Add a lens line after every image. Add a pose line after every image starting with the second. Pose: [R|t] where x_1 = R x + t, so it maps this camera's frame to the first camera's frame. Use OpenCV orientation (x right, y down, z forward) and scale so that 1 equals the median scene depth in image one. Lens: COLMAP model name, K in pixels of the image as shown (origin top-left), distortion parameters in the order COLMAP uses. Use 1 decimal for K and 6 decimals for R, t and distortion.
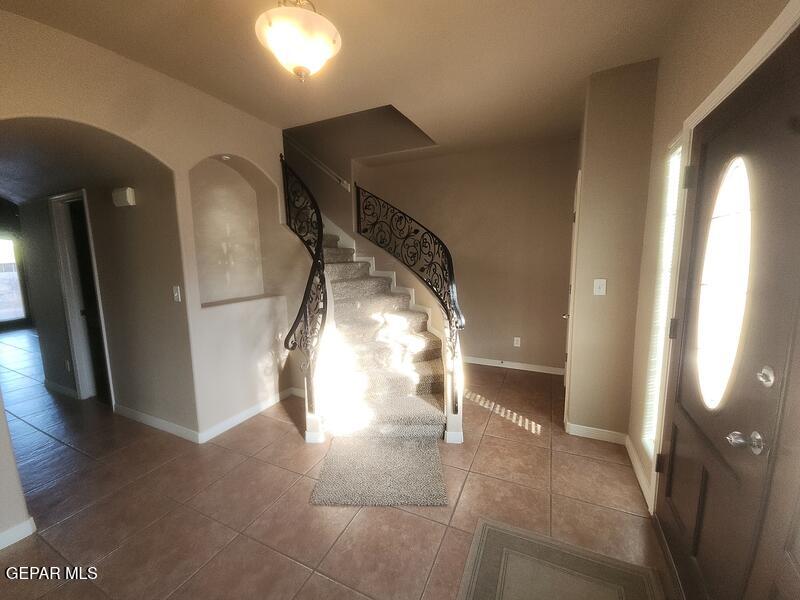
lens RADIAL K [[329.9, 0, 394.1], [0, 329.9, 300.9], [0, 0, 1]] dist [0.008768, -0.004401]
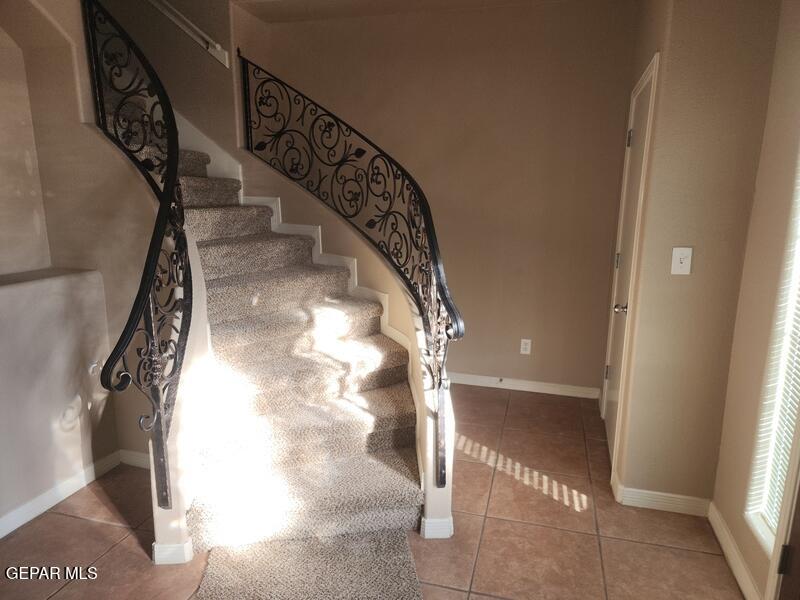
lens RADIAL K [[529.3, 0, 402.9], [0, 529.3, 306.0], [0, 0, 1]] dist [0.065865, -0.032951]
pose [[0.982020, -0.012683, 0.188348, -0.038232], [-0.001340, 0.997247, 0.074138, -0.027334], [-0.188770, -0.073058, 0.979300, 0.125268]]
